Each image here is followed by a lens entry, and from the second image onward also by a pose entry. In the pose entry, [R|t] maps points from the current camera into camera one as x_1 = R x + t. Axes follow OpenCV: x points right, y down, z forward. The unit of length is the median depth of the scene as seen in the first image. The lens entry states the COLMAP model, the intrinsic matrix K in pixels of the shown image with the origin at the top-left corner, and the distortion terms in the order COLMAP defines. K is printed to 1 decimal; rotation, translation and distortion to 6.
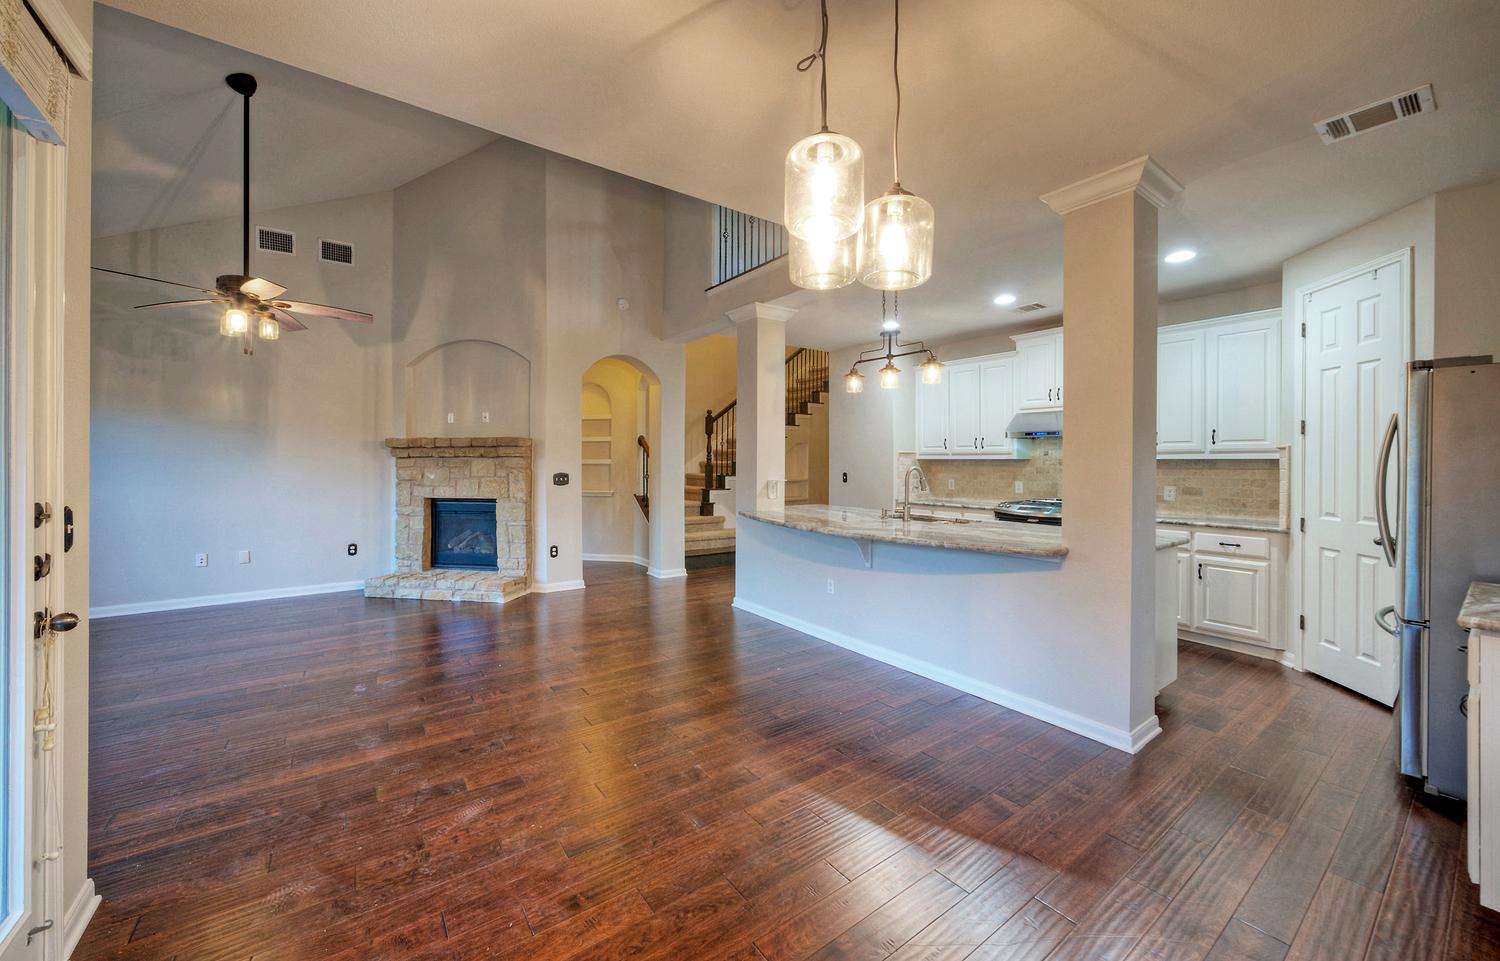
lens RADIAL K [[508.7, 0, 725.1], [0, 508.7, 459.8], [0, 0, 1]] dist [-0.005937, 0.000115]
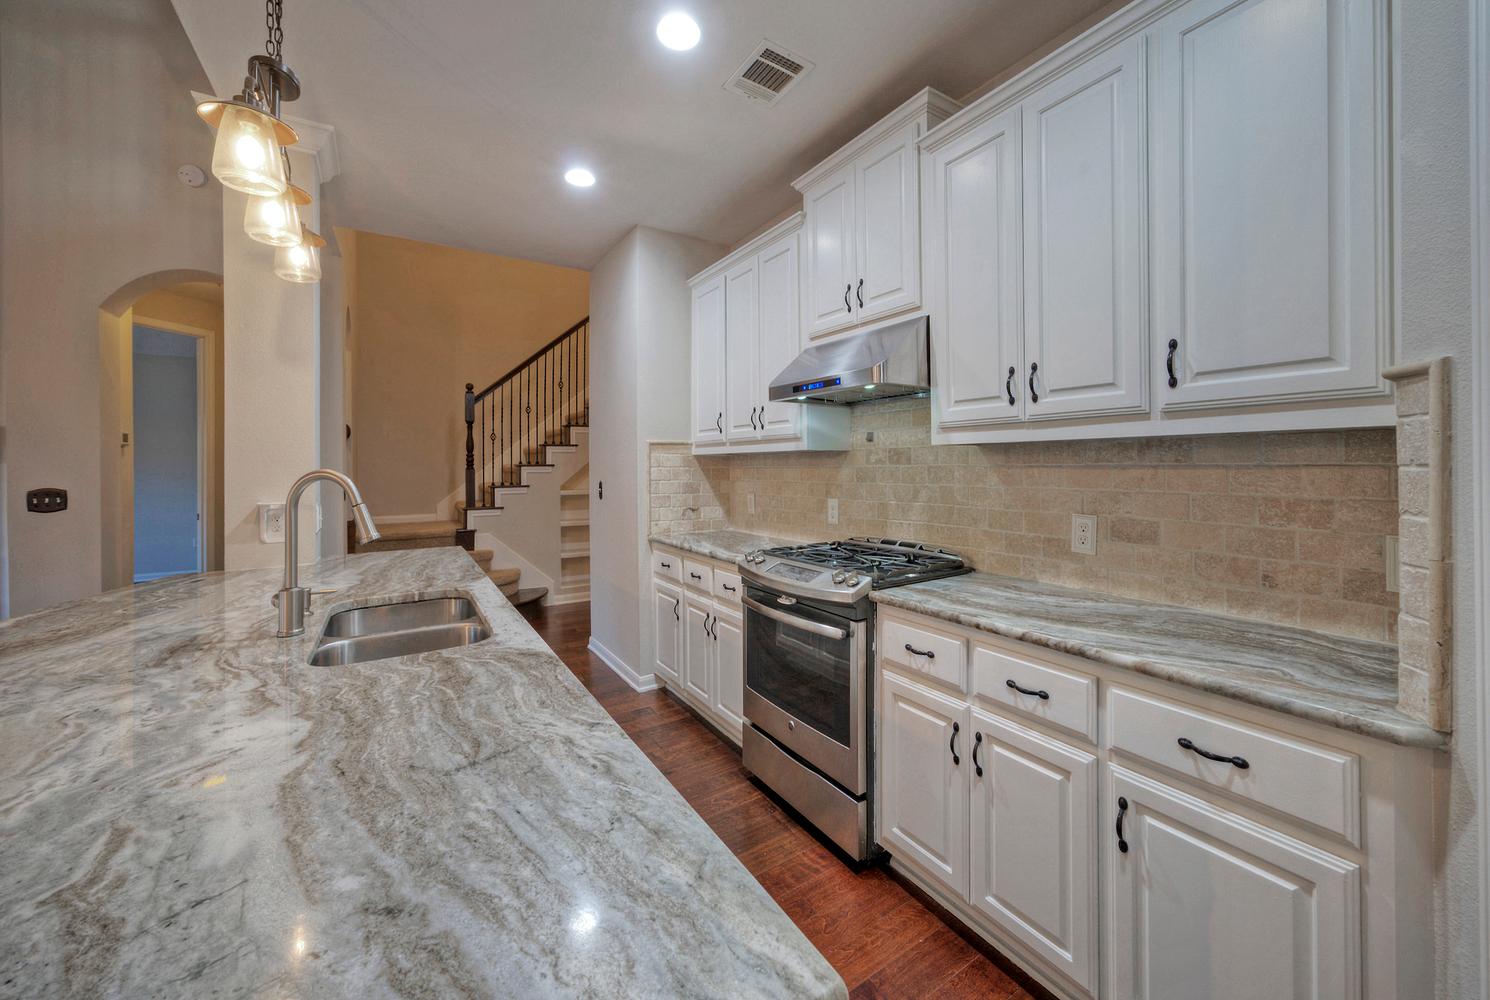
lens RADIAL K [[547.1, 0, 795.9], [0, 547.1, 461.1], [0, 0, 1]] dist [-0.012960, 0.003216]
pose [[0.997993, -0.004751, 0.063150, 0.695165], [0.005219, 0.999960, -0.007252, 0.015243], [-0.063113, 0.007567, 0.997978, 0.664629]]
